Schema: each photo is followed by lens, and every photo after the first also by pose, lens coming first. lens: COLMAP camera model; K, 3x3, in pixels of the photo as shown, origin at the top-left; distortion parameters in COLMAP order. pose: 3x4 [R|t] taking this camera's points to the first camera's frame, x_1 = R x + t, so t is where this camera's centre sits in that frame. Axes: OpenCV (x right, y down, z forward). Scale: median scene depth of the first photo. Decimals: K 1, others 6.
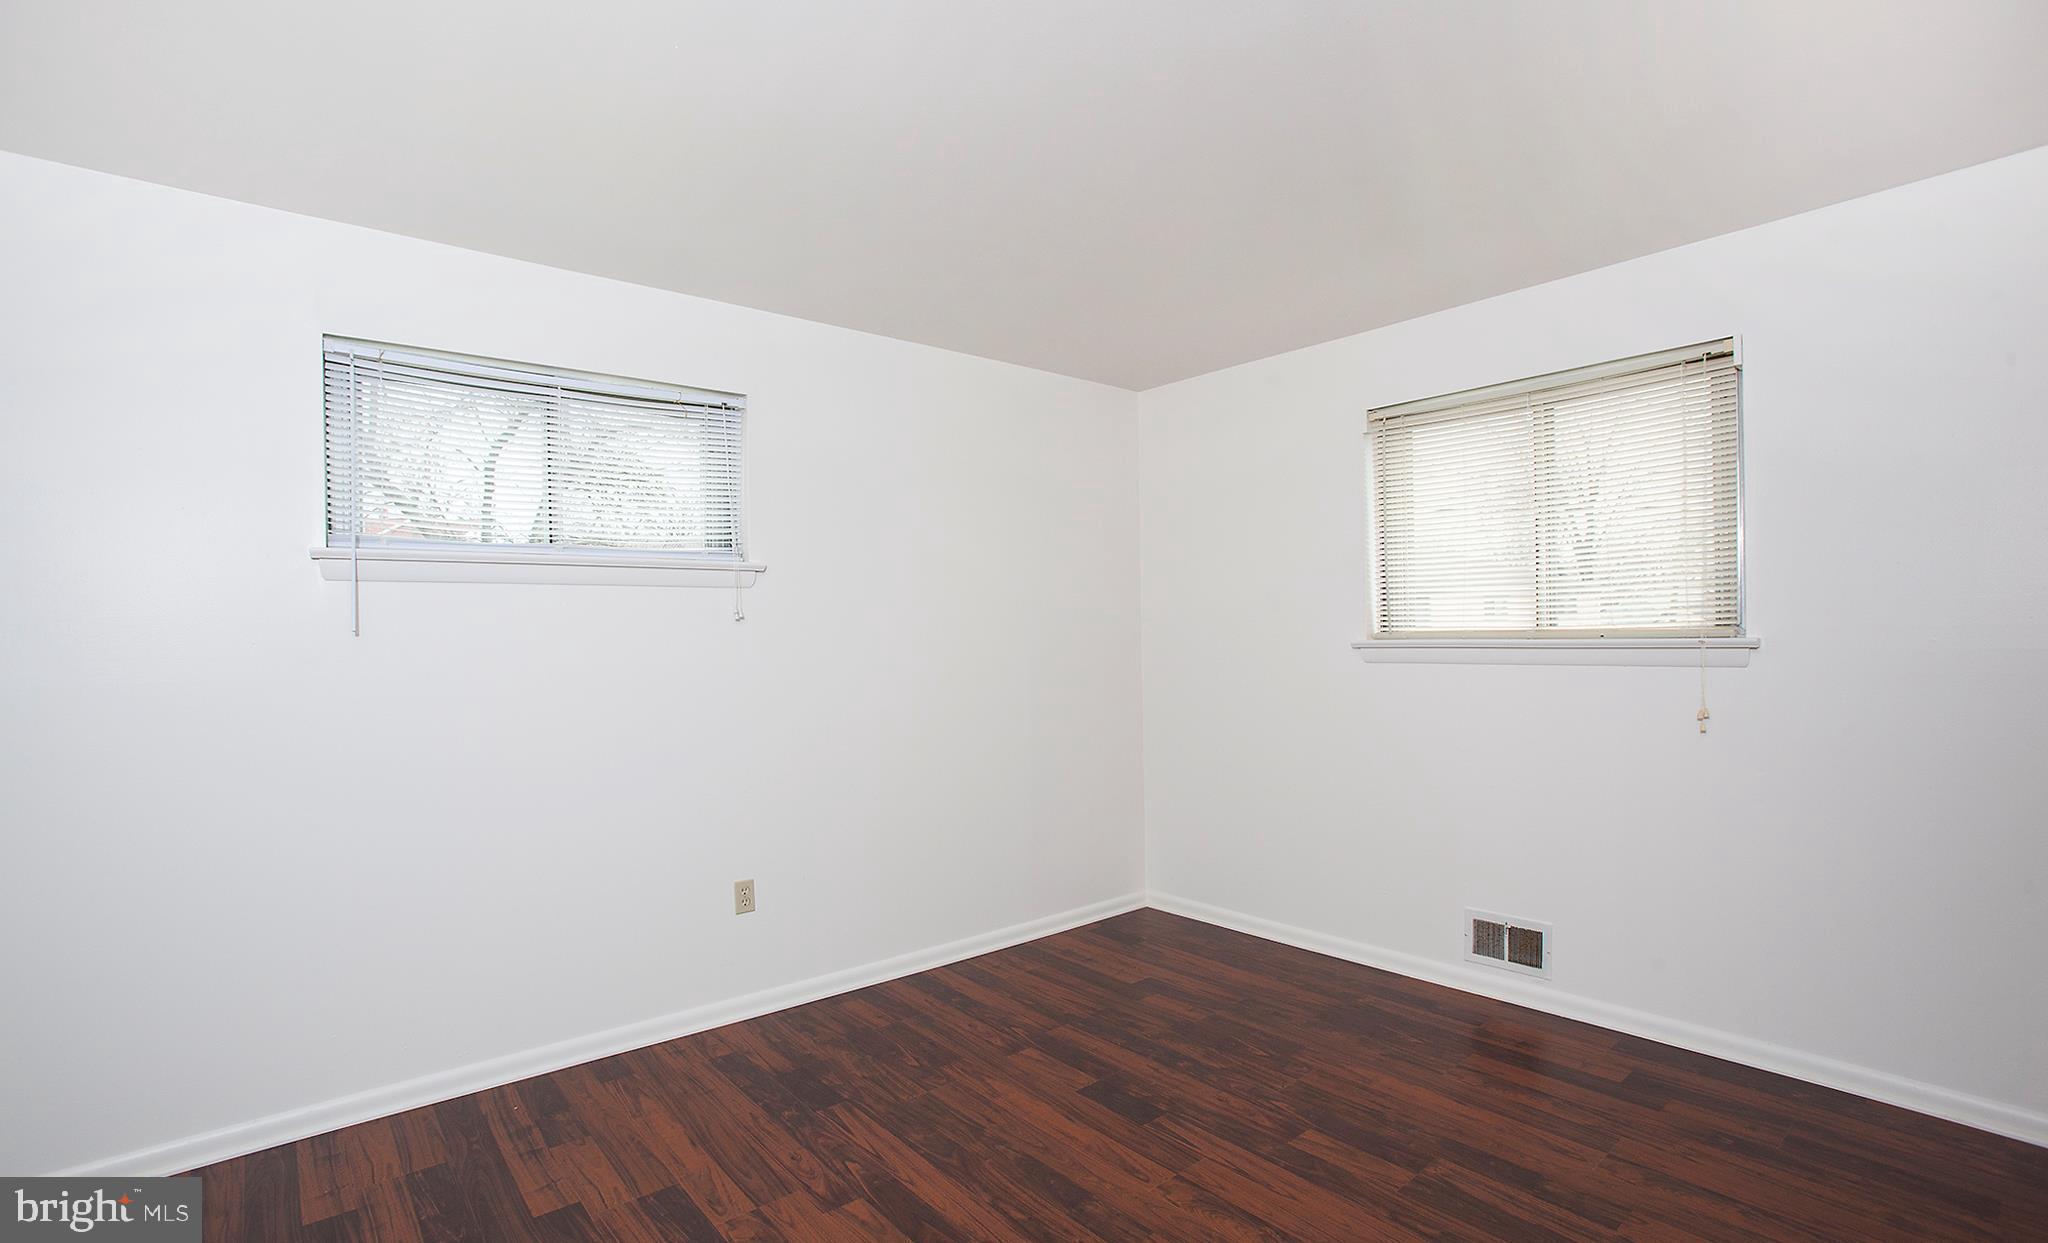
lens RADIAL K [[955.1, 0, 1022.6], [0, 955.1, 570.5], [0, 0, 1]] dist [-0.066668, 0.022127]
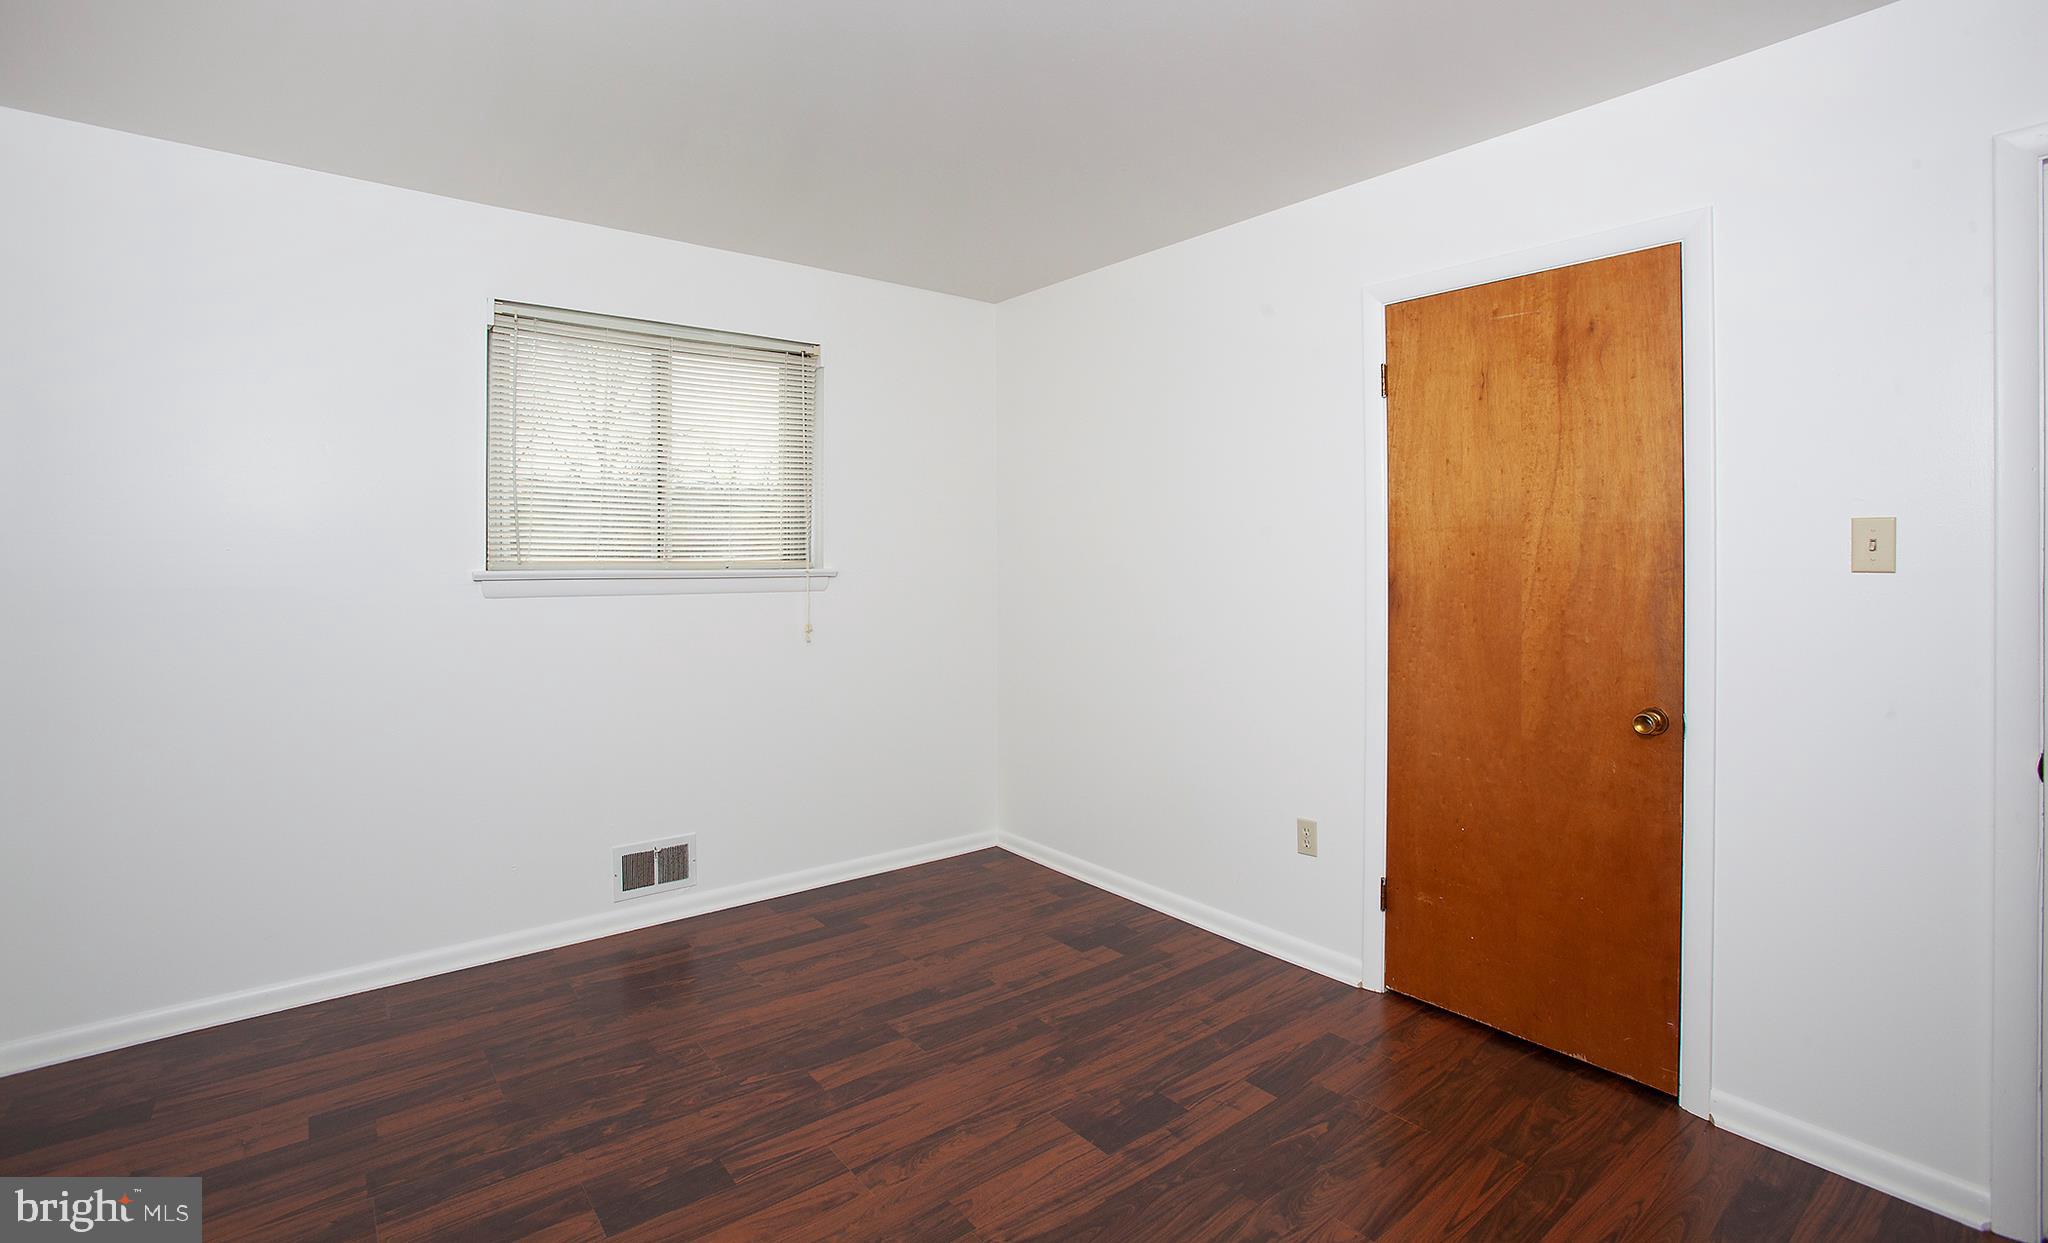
lens RADIAL K [[955.1, 0, 1022.6], [0, 955.1, 570.5], [0, 0, 1]] dist [-0.066668, 0.022127]
pose [[0.012139, 0.000766, 0.999926, -0.585698], [-0.065199, 0.997872, 0.000027, 0.057239], [-0.997798, -0.065195, 0.012164, 0.707332]]
